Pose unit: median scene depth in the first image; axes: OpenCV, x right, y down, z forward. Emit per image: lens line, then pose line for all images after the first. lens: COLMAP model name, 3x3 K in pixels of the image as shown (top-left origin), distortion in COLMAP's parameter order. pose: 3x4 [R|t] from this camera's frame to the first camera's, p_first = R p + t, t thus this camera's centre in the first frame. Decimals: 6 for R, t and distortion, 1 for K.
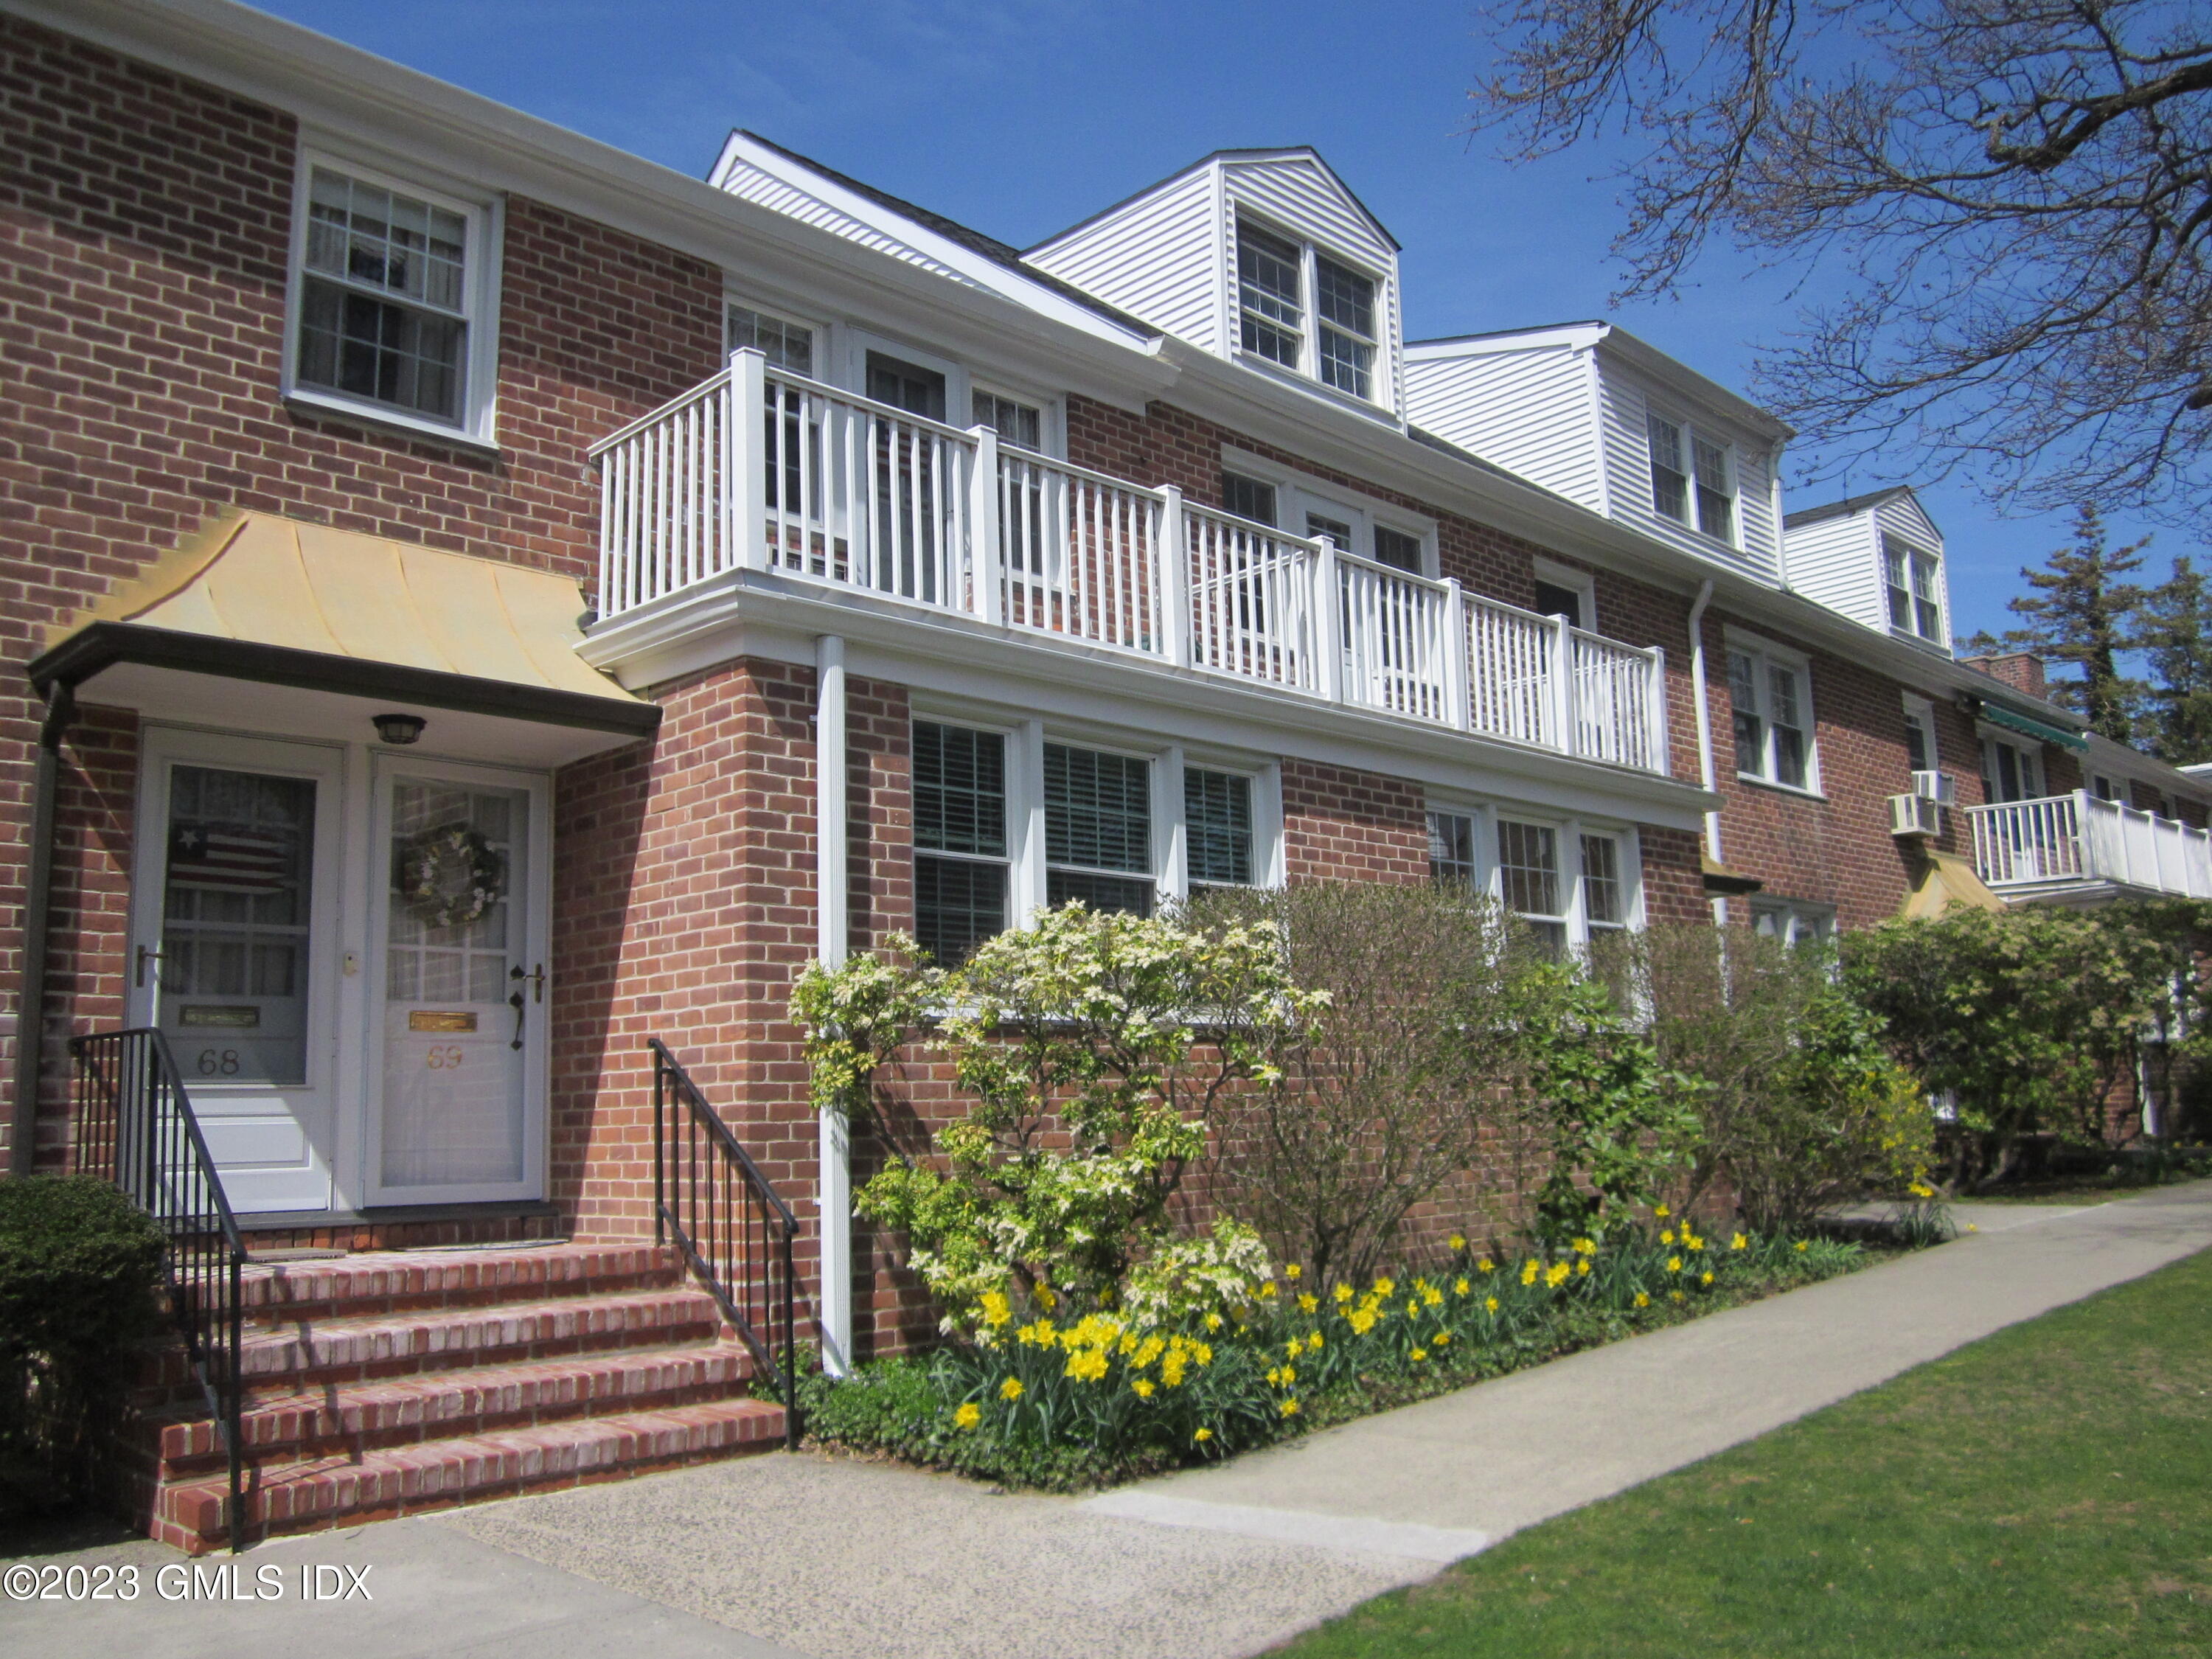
lens RADIAL K [[1835.5, 0, 1106.0], [0, 1835.5, 829.5], [0, 0, 1]] dist [-0.053599, 0.017423]
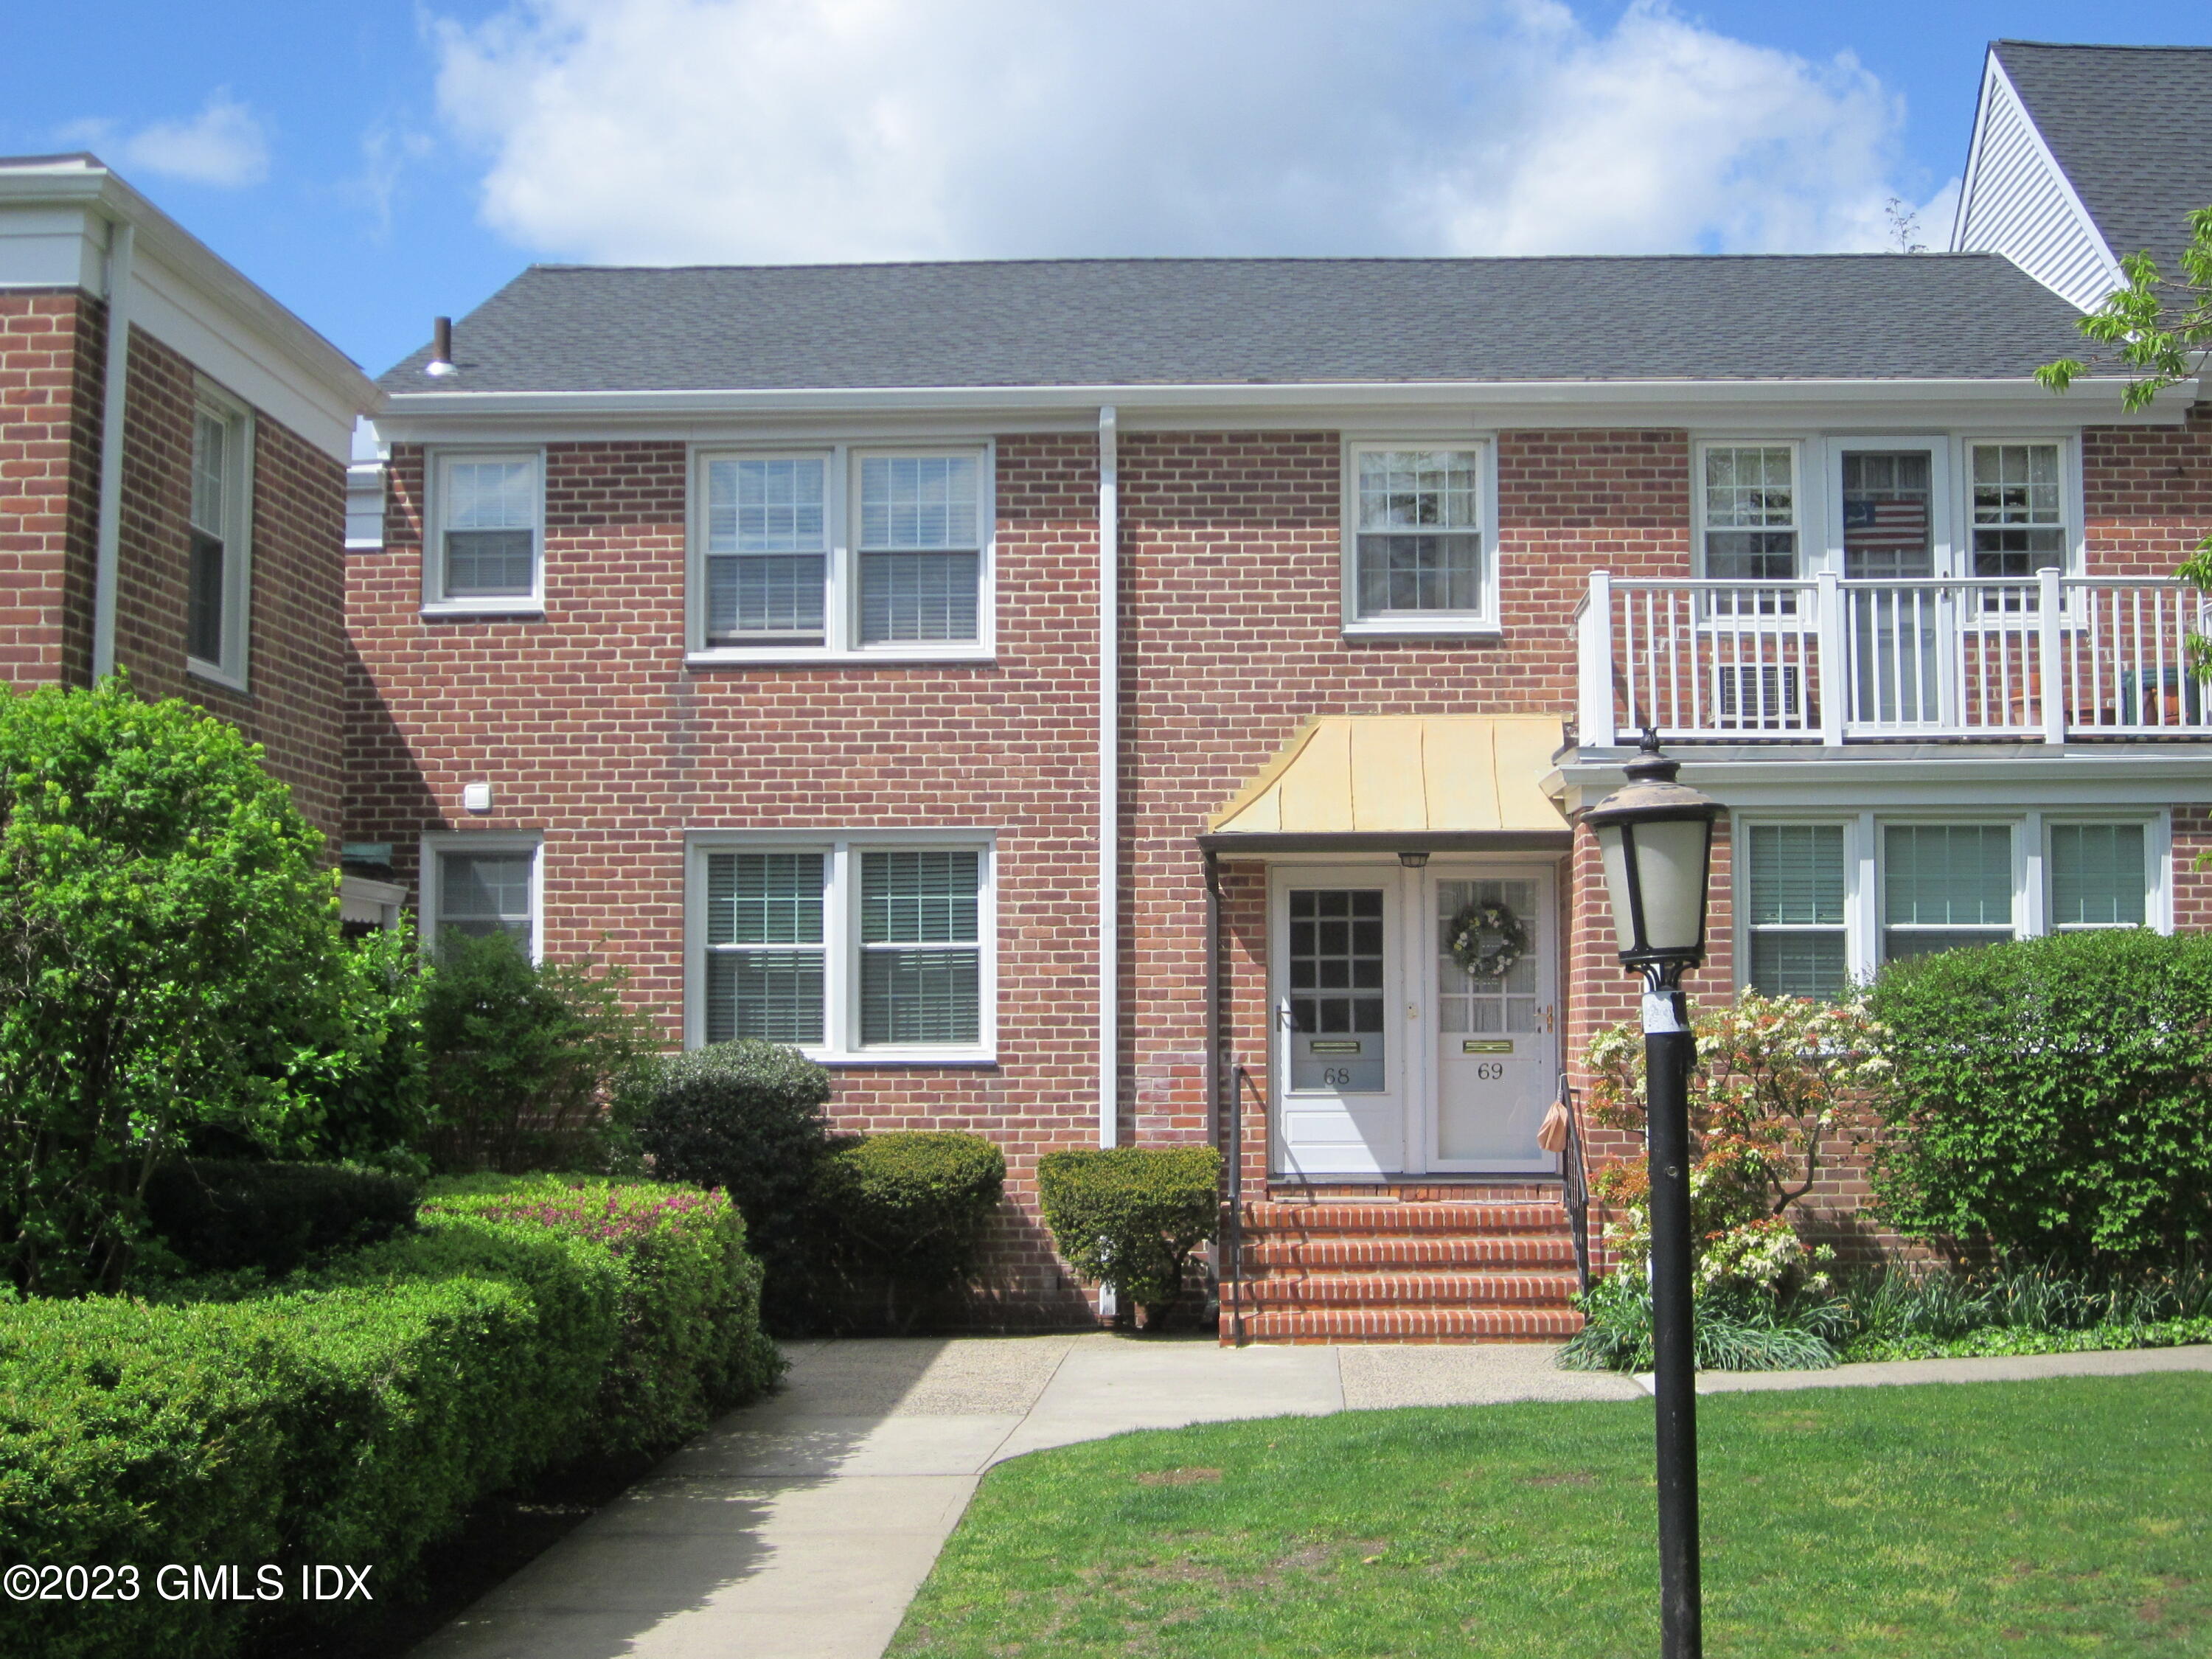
lens RADIAL K [[3308.8, 0, 1106.0], [0, 3308.8, 829.5], [0, 0, 1]] dist [0.007628, 0.021921]
pose [[0.670140, -0.019359, -0.741982, 1.464737], [0.099928, 0.992912, 0.064346, -0.279823], [0.735477, -0.117266, 0.667324, -0.998893]]
